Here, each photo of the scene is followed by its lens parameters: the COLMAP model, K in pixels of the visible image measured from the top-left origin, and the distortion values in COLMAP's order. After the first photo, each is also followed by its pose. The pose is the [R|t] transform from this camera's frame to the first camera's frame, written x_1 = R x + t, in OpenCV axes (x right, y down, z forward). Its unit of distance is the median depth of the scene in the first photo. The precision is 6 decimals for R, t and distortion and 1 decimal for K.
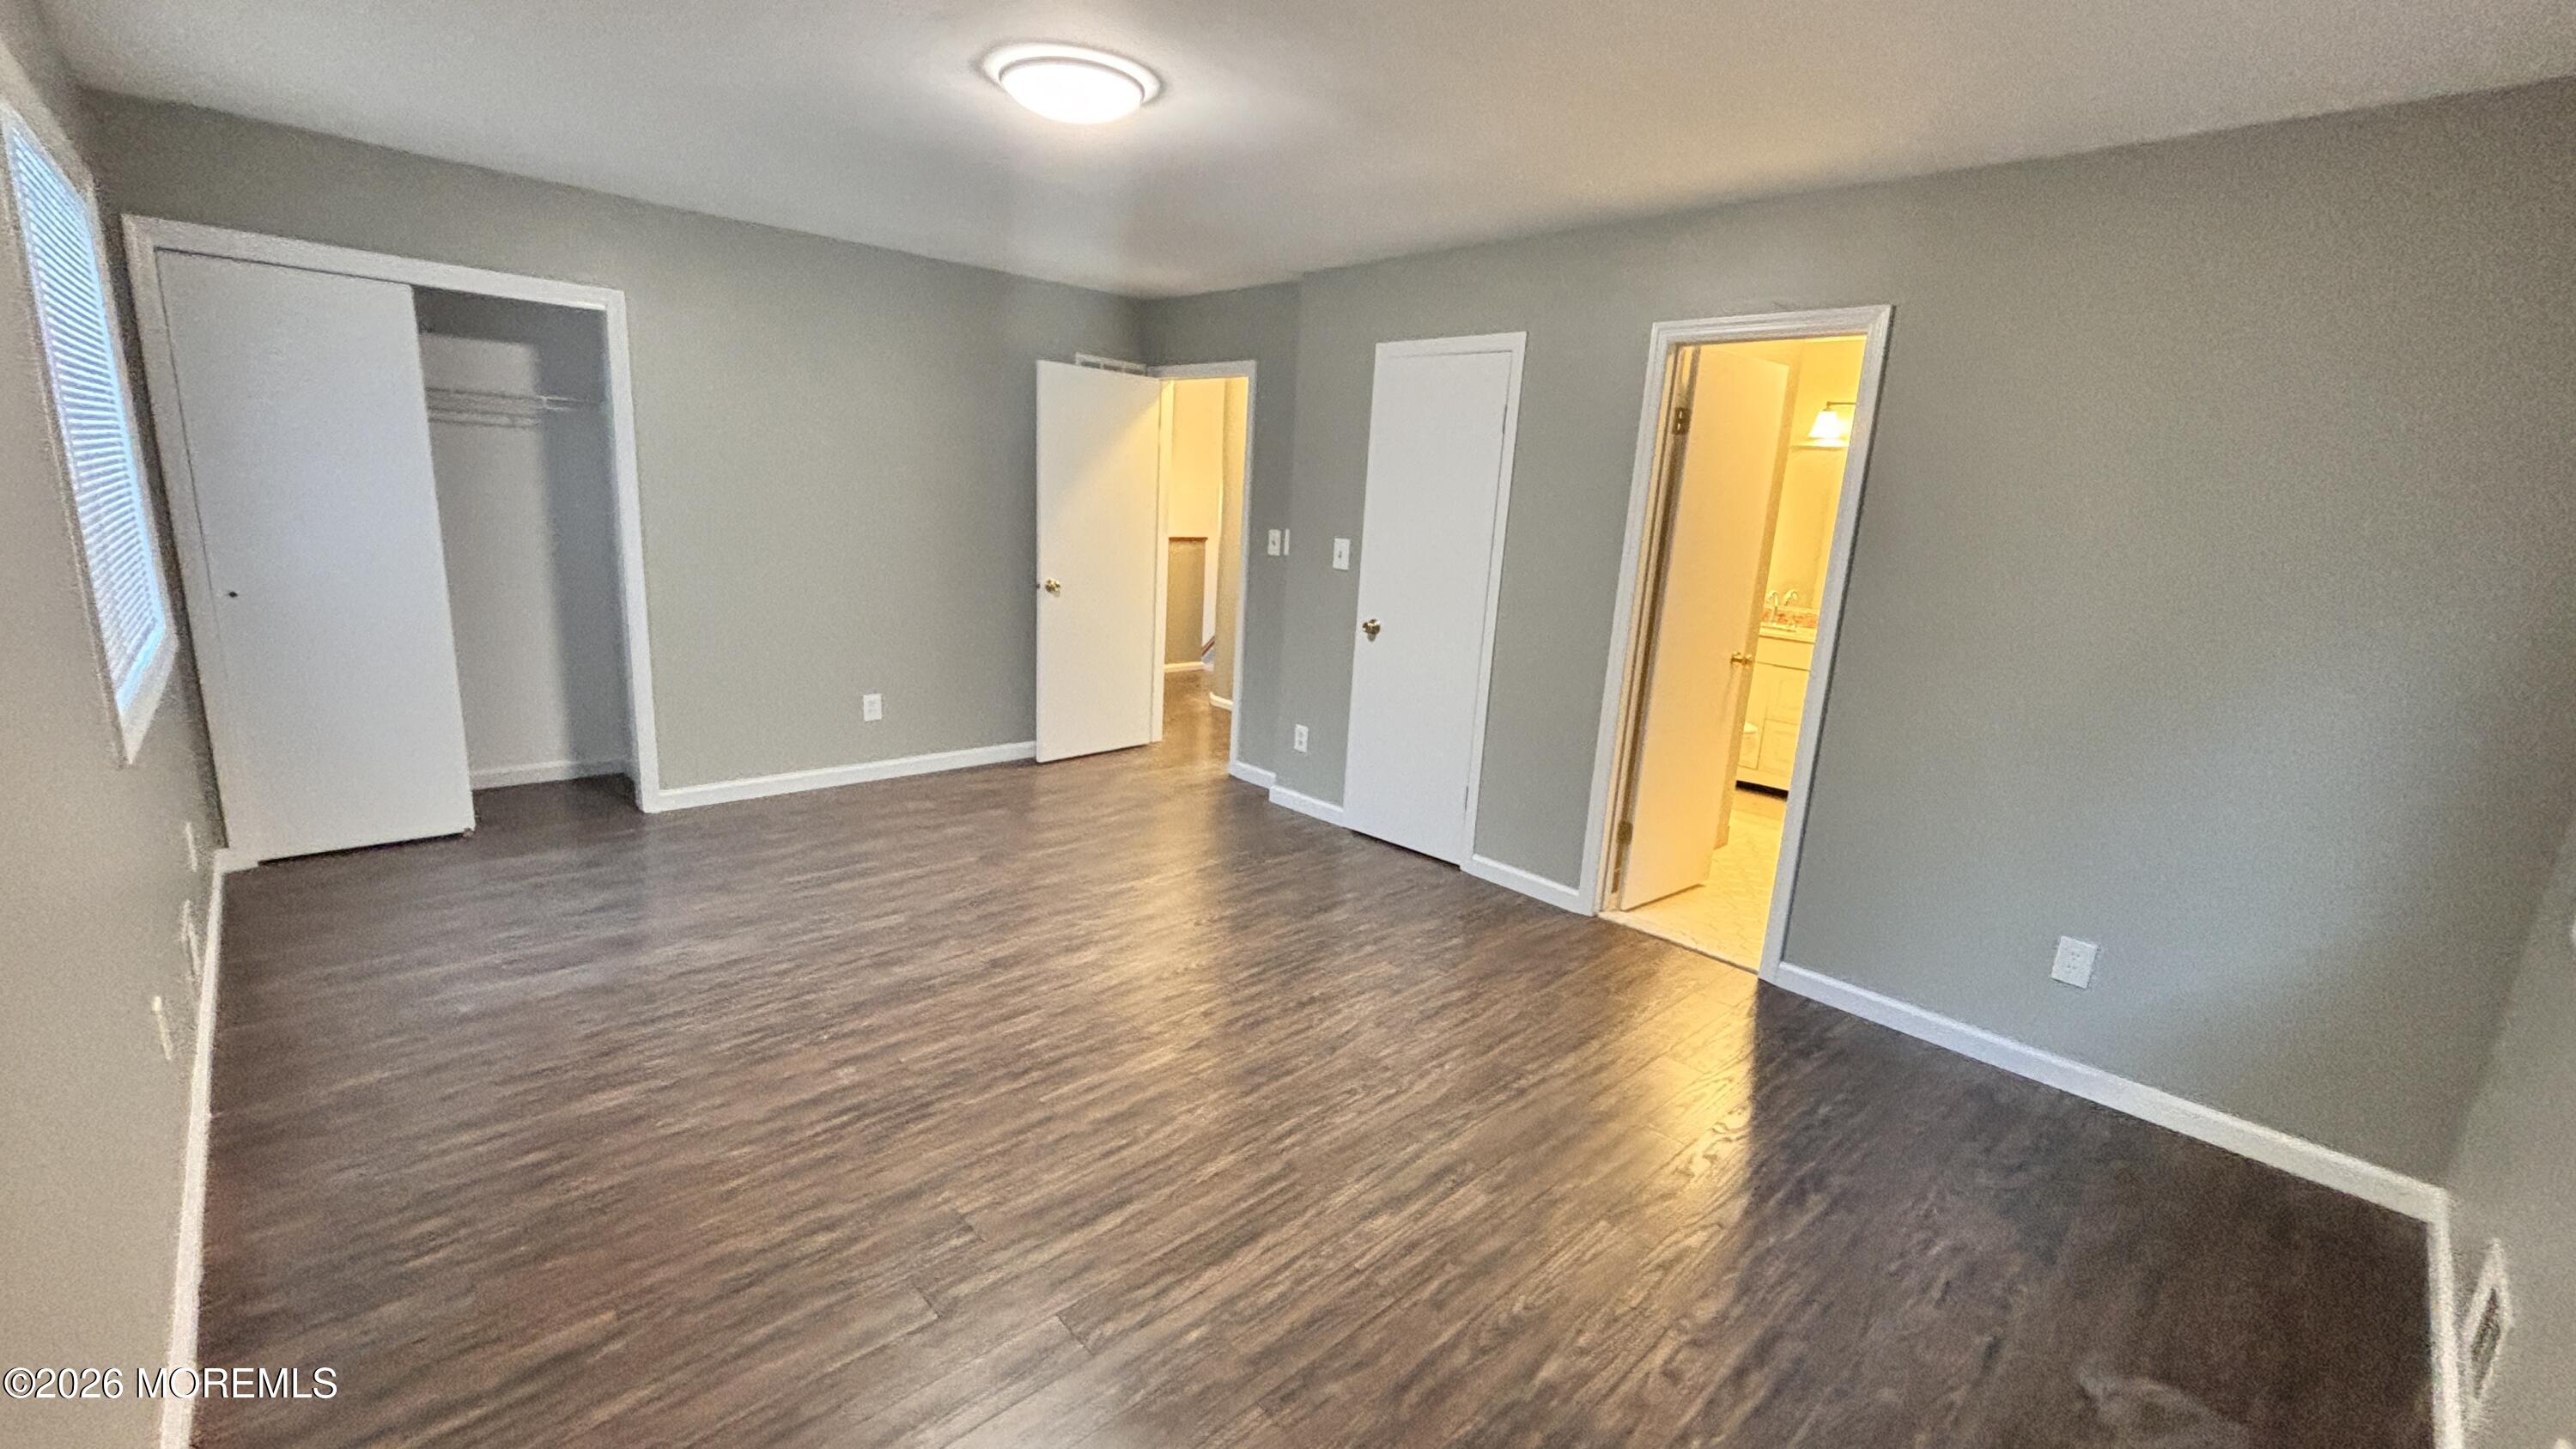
lens RADIAL K [[1050.5, 0, 1288.0], [0, 1050.5, 724.5], [0, 0, 1]] dist [0.000767, -0.000080]
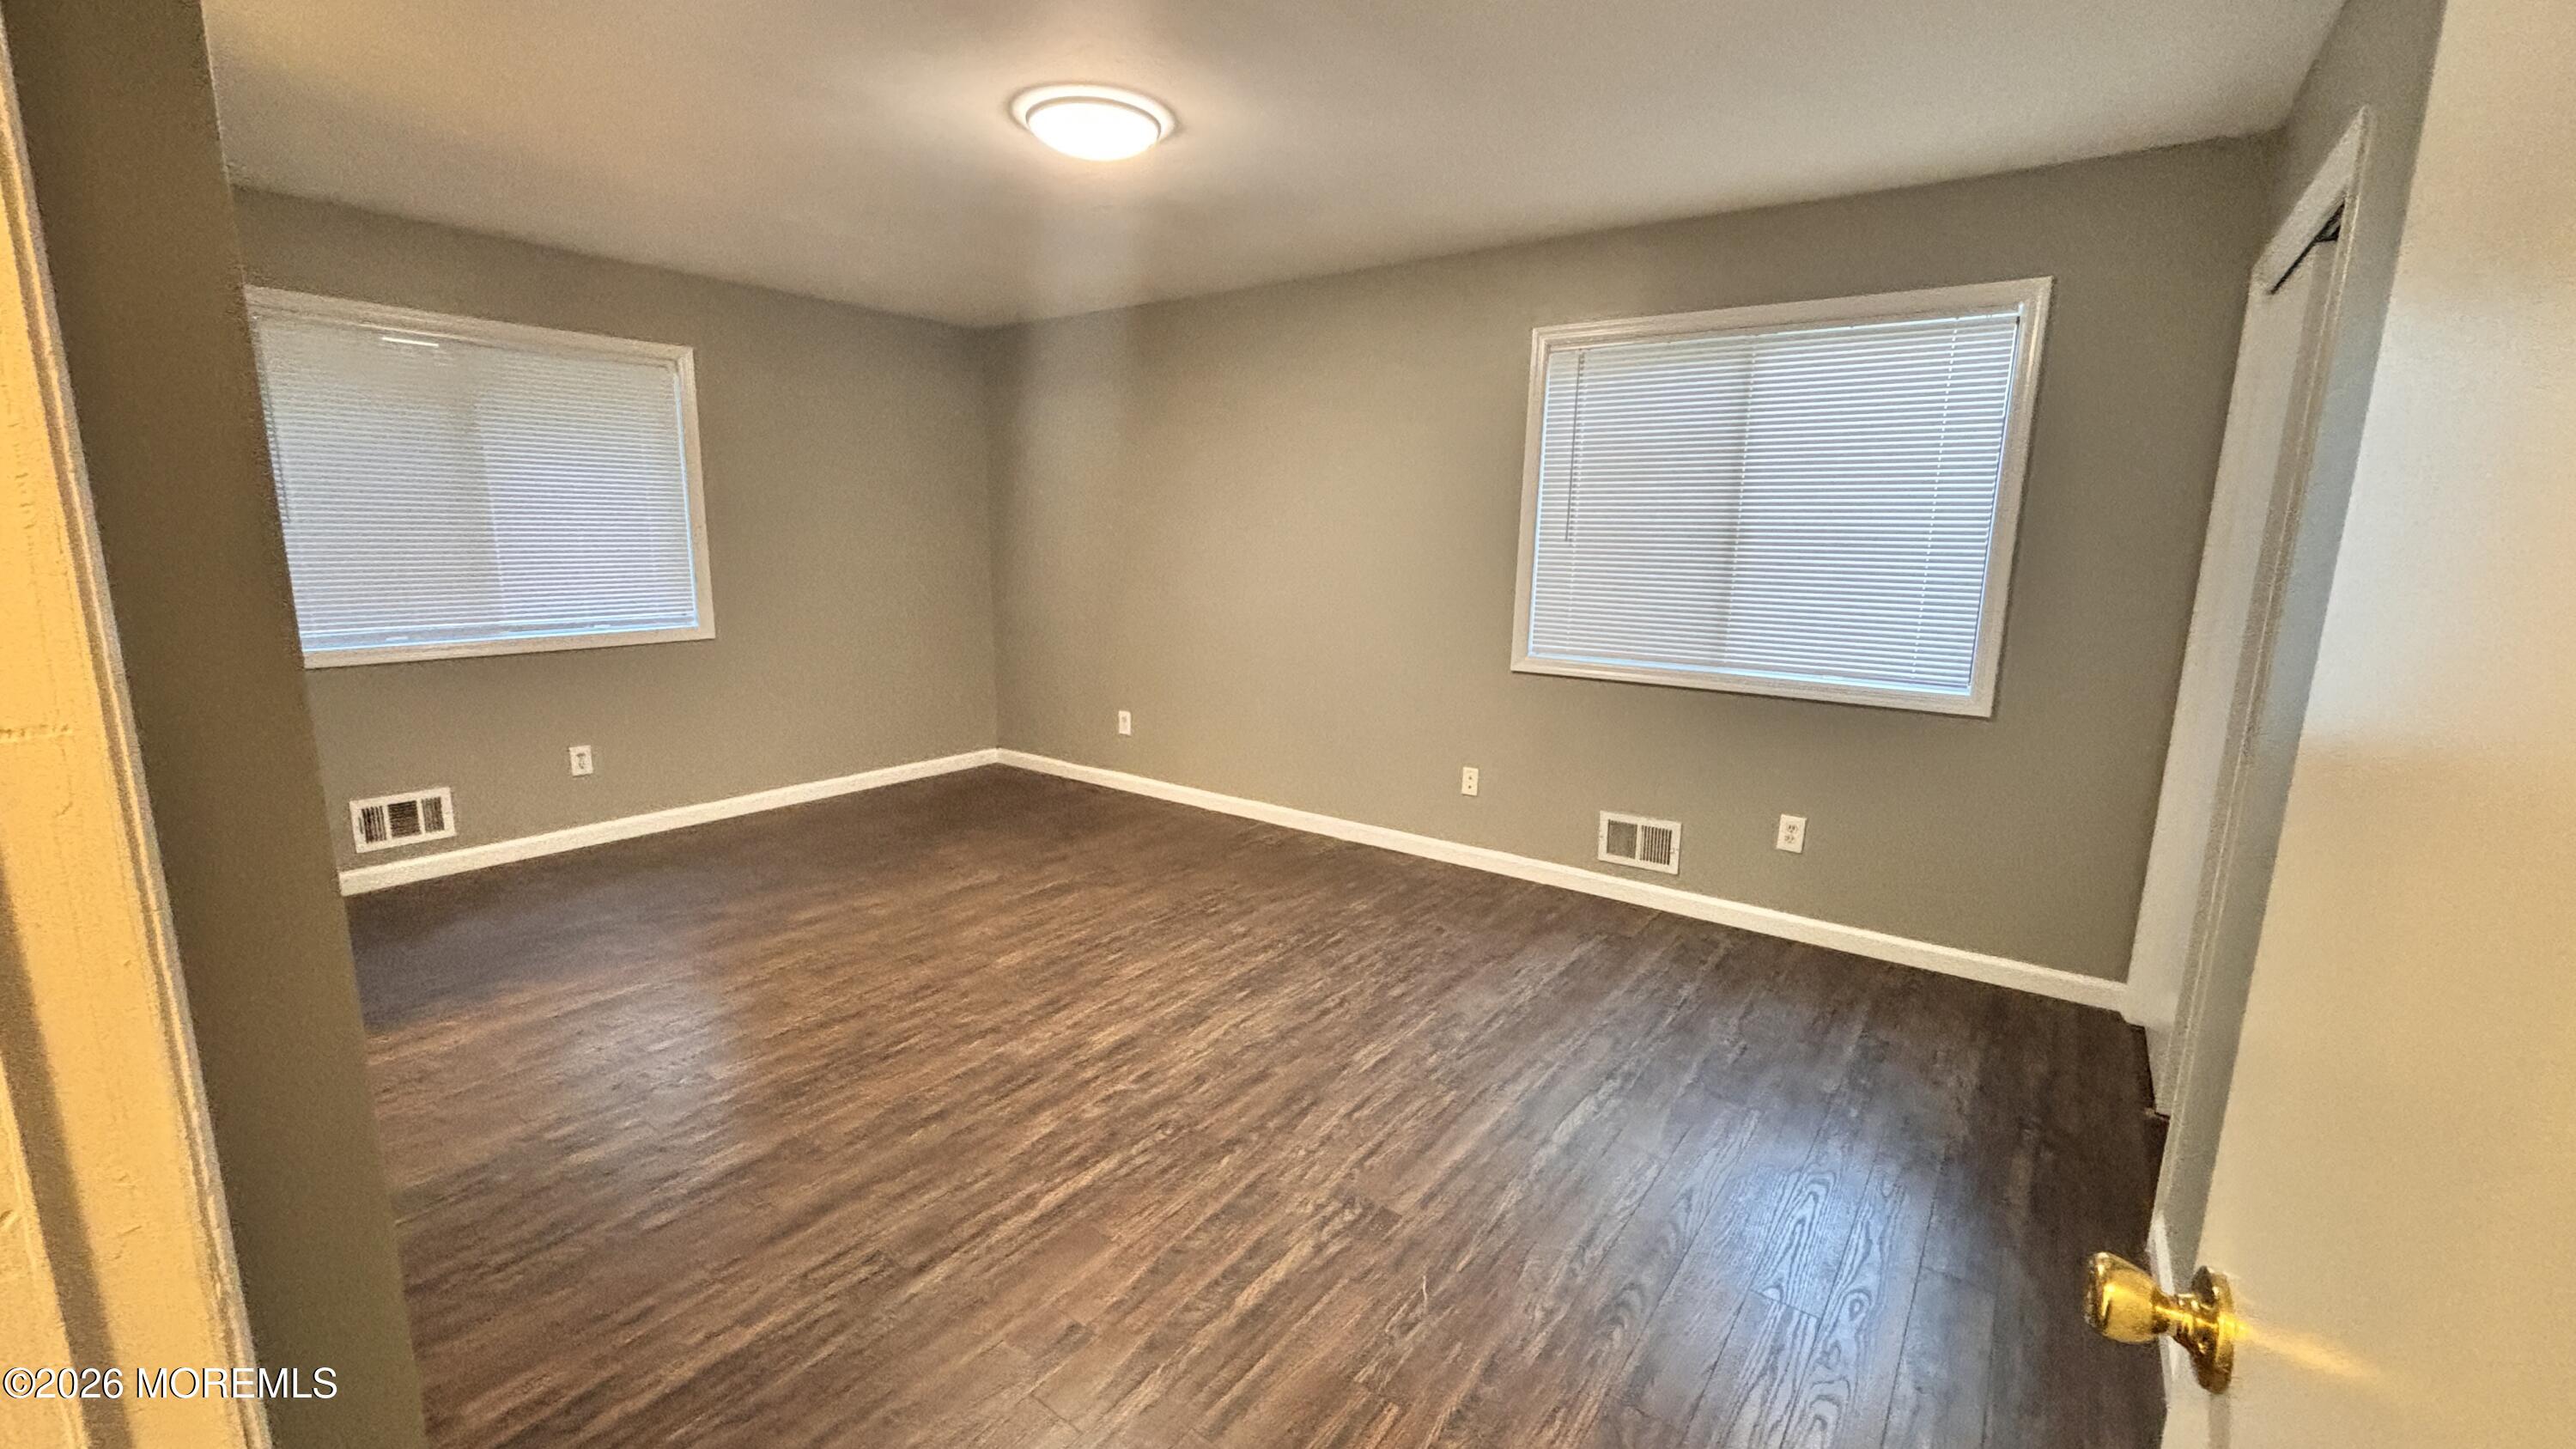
lens RADIAL K [[1050.5, 0, 1288.0], [0, 1050.5, 724.5], [0, 0, 1]] dist [0.000767, -0.000080]
pose [[-0.982752, -0.039662, -0.180627, -0.201705], [-0.108287, 0.915187, 0.388209, -0.423201], [0.149911, 0.401072, -0.903697, 1.959640]]
